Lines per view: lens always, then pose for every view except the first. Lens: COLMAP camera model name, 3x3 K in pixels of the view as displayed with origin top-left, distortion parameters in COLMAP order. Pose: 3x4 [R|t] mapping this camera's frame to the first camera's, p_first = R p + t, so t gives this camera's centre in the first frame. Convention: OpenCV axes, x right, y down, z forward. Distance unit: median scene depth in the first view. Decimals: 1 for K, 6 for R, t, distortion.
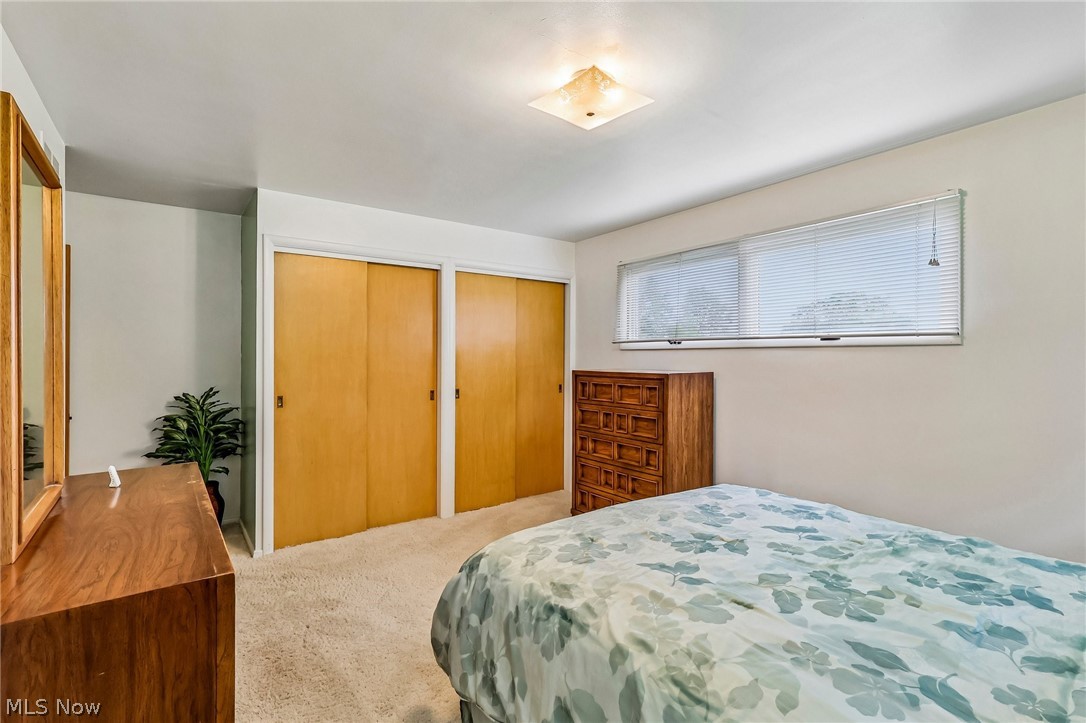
lens RADIAL K [[513.5, 0, 543.0], [0, 513.5, 362.1], [0, 0, 1]] dist [-0.004083, 0.002836]
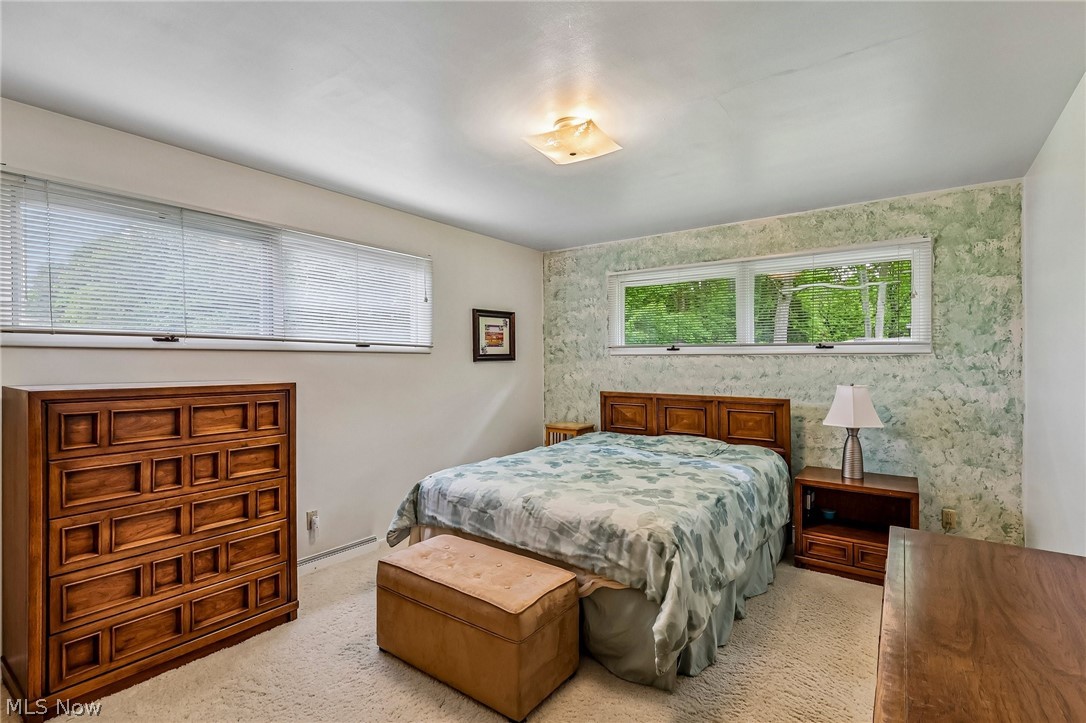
lens RADIAL K [[513.5, 0, 541.6], [0, 513.5, 358.9], [0, 0, 1]] dist [-0.004083, 0.002836]
pose [[-0.307593, -0.000251, 0.951518, -0.590429], [0.004229, 0.999990, 0.001631, -0.012989], [-0.951509, 0.004526, -0.307589, 0.839960]]
